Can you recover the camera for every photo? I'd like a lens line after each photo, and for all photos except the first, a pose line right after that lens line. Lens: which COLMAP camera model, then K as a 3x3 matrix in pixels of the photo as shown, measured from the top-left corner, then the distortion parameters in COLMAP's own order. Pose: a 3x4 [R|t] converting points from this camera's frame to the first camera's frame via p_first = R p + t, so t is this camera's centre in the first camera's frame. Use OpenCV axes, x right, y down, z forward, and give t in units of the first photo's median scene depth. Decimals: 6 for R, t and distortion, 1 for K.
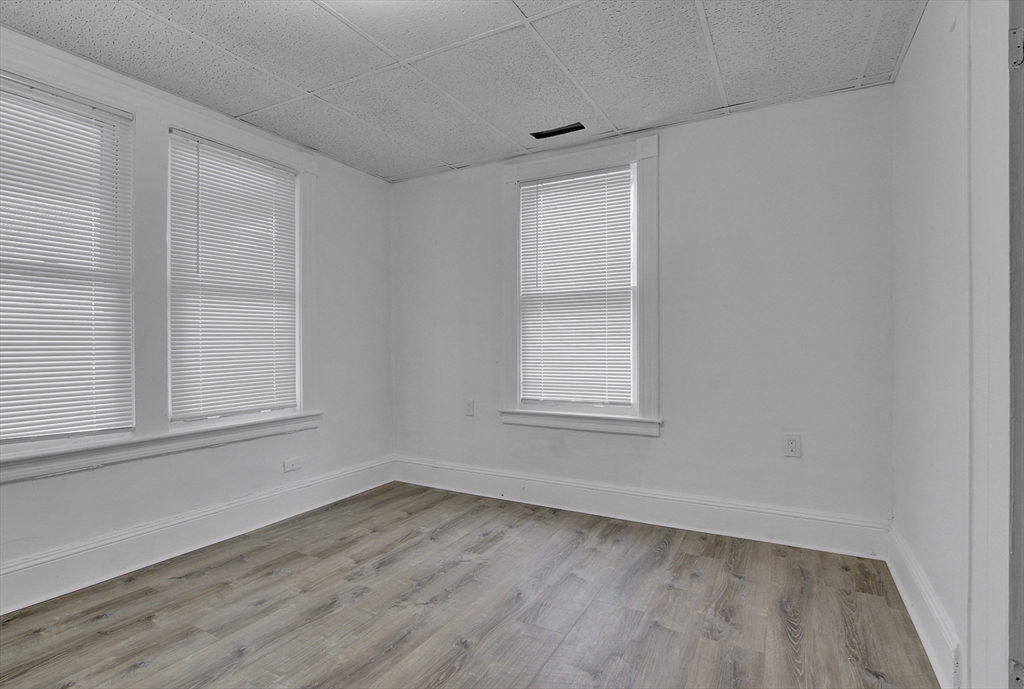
lens RADIAL K [[515.8, 0, 515.0], [0, 515.8, 345.5], [0, 0, 1]] dist [-0.000361, -0.004329]
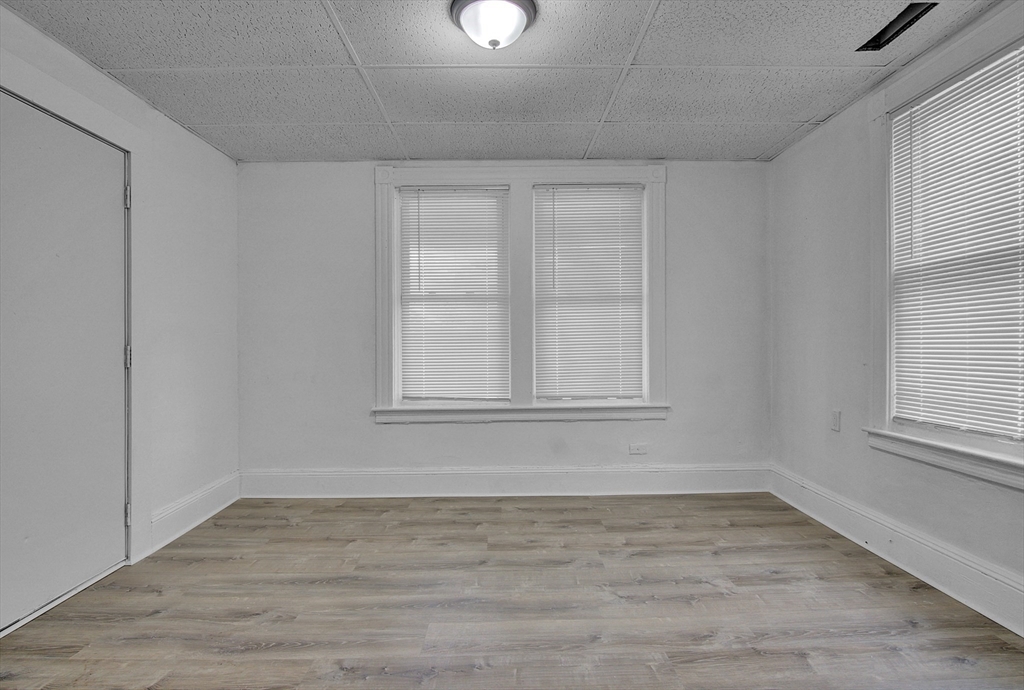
lens RADIAL K [[515.8, 0, 518.4], [0, 515.8, 346.8], [0, 0, 1]] dist [-0.000361, -0.004329]
pose [[0.502352, 0.005196, -0.864648, 0.454750], [0.004523, 0.999952, 0.008637, -0.001907], [0.864652, -0.008250, 0.502304, 0.239631]]
